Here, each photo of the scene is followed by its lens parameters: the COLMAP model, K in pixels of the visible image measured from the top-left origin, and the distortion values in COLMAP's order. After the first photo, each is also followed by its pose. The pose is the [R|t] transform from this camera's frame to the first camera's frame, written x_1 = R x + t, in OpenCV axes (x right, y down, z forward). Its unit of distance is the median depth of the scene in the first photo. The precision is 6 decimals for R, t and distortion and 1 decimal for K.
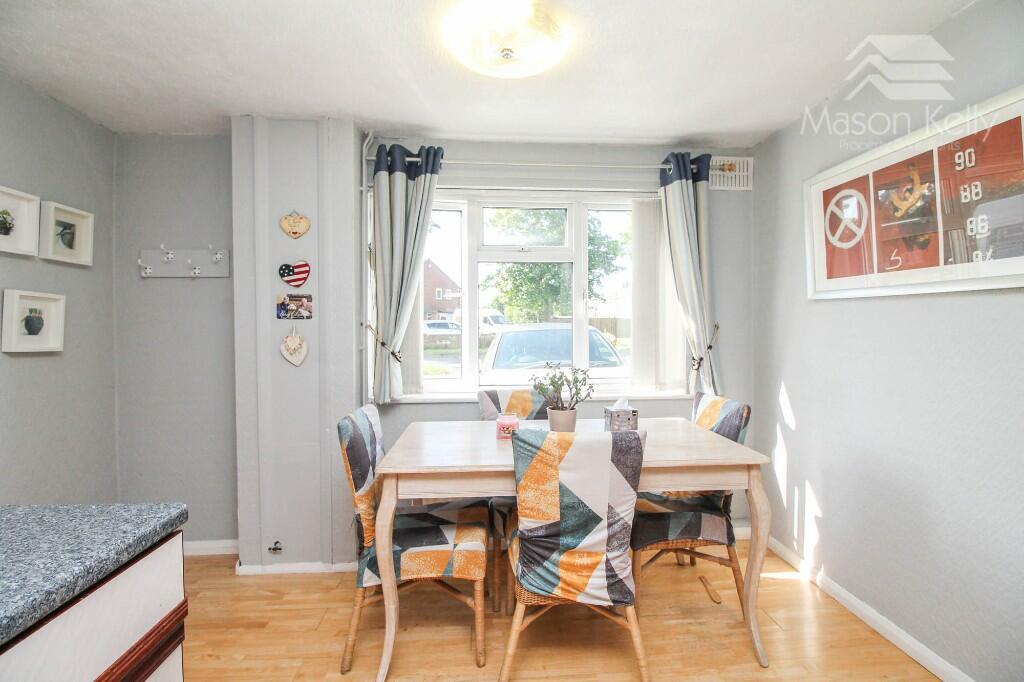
lens RADIAL K [[491.0, 0, 520.8], [0, 491.0, 340.2], [0, 0, 1]] dist [-0.015699, -0.000647]
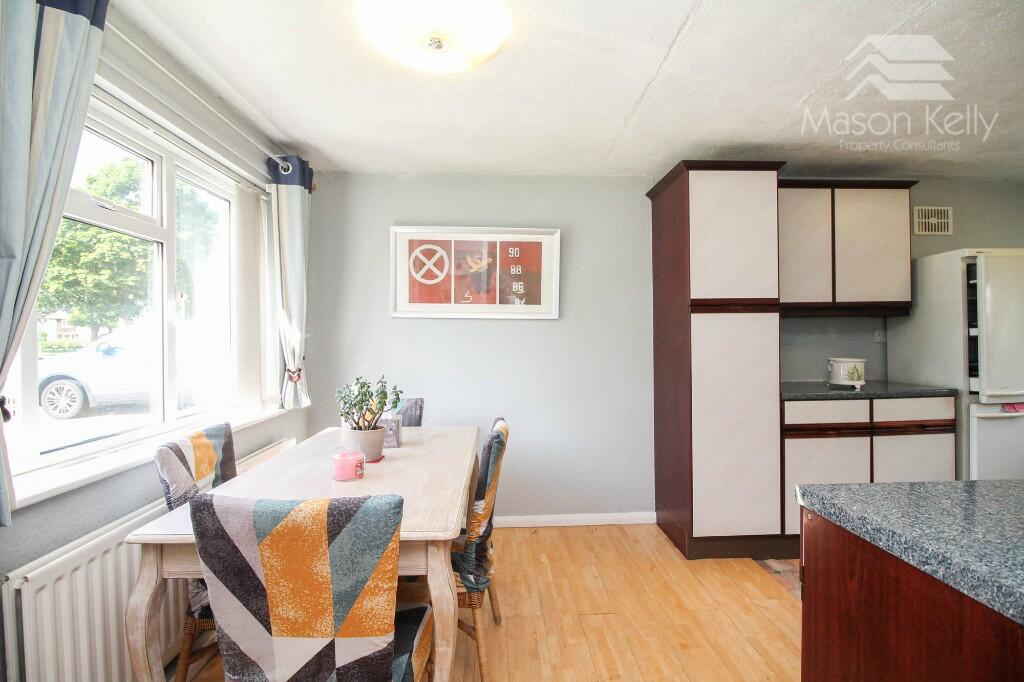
lens RADIAL K [[491.0, 0, 520.8], [0, 491.0, 340.2], [0, 0, 1]] dist [-0.015699, -0.000647]
pose [[0.017861, -0.000953, 0.999840, -0.793201], [0.031286, 0.999510, 0.000394, -0.011089], [-0.999351, 0.031274, 0.017882, 0.692435]]
